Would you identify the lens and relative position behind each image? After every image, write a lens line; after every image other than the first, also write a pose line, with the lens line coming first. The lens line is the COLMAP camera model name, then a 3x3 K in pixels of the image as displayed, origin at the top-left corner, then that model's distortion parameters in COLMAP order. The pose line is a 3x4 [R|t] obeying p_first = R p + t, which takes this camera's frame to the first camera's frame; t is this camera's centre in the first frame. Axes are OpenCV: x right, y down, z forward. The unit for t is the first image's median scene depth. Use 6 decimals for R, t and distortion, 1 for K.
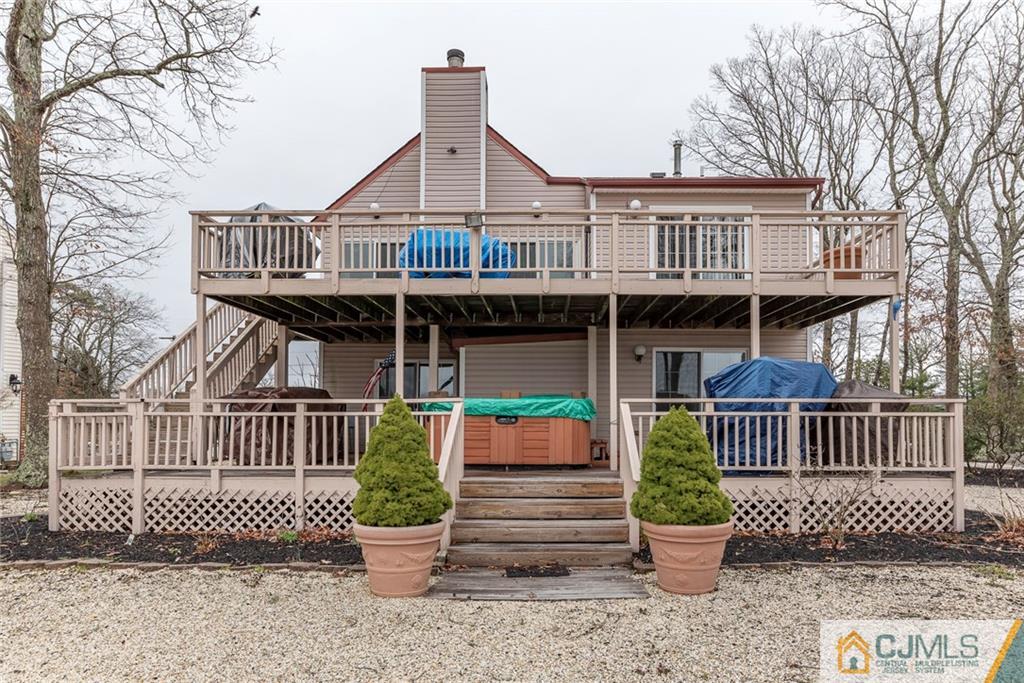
lens RADIAL K [[508.1, 0, 525.5], [0, 508.1, 375.2], [0, 0, 1]] dist [0.005458, 0.003413]
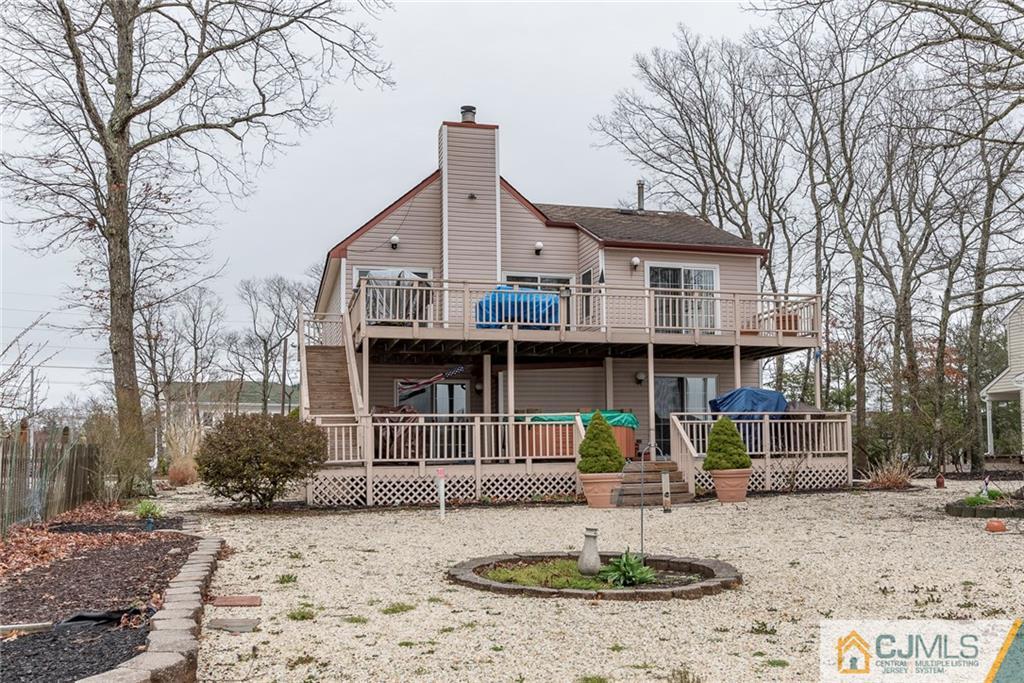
lens RADIAL K [[709.5, 0, 510.7], [0, 709.5, 342.3], [0, 0, 1]] dist [-0.011816, -0.004614]
pose [[0.977022, 0.015905, 0.212546, -0.701194], [-0.003126, 0.998174, -0.060326, -0.035722], [-0.213117, 0.058275, 0.975287, -0.984374]]
